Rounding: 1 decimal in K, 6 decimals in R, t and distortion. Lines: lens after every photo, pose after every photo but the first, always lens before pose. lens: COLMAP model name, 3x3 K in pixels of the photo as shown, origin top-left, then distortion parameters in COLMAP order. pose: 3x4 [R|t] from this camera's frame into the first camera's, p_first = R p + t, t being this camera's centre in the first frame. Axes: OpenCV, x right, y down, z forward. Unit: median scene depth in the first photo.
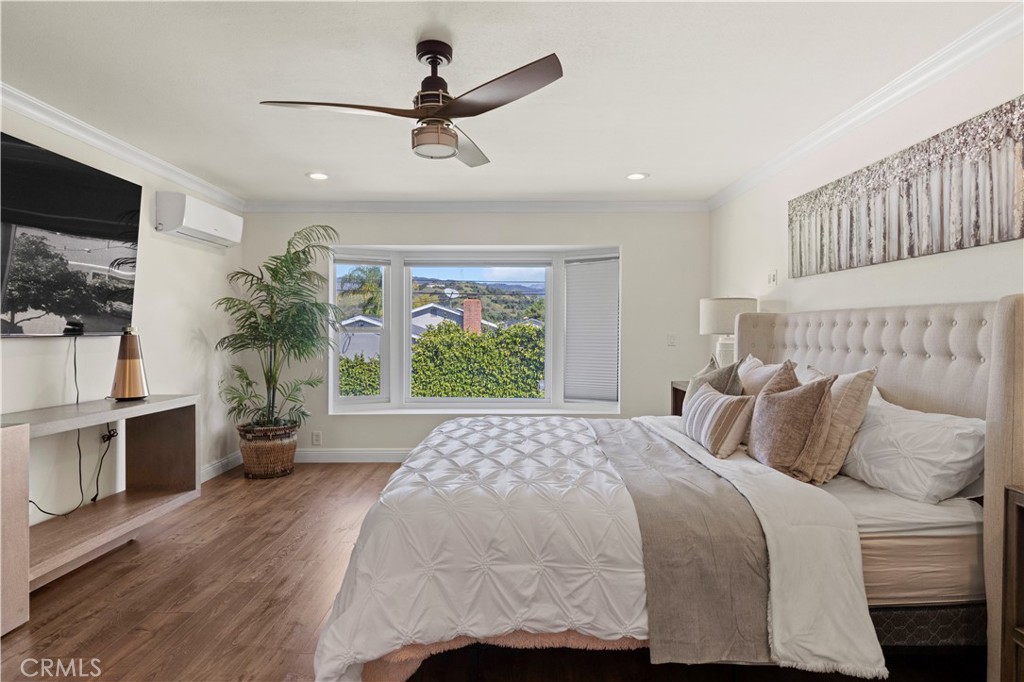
lens RADIAL K [[542.1, 0, 512.9], [0, 542.1, 351.3], [0, 0, 1]] dist [-0.002294, -0.000576]
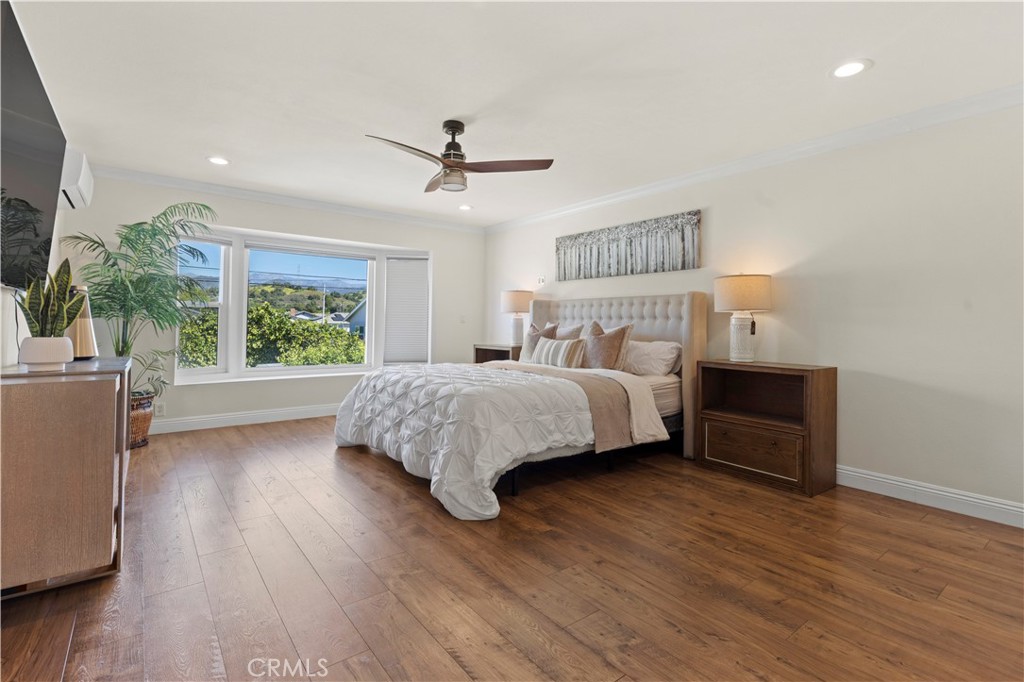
lens RADIAL K [[464.4, 0, 514.7], [0, 464.4, 332.8], [0, 0, 1]] dist [0.005050, -0.000469]
pose [[0.798549, -0.000926, 0.601930, -0.757025], [0.011755, 0.999832, -0.014057, 0.080689], [-0.601816, 0.018301, 0.798425, -0.194821]]
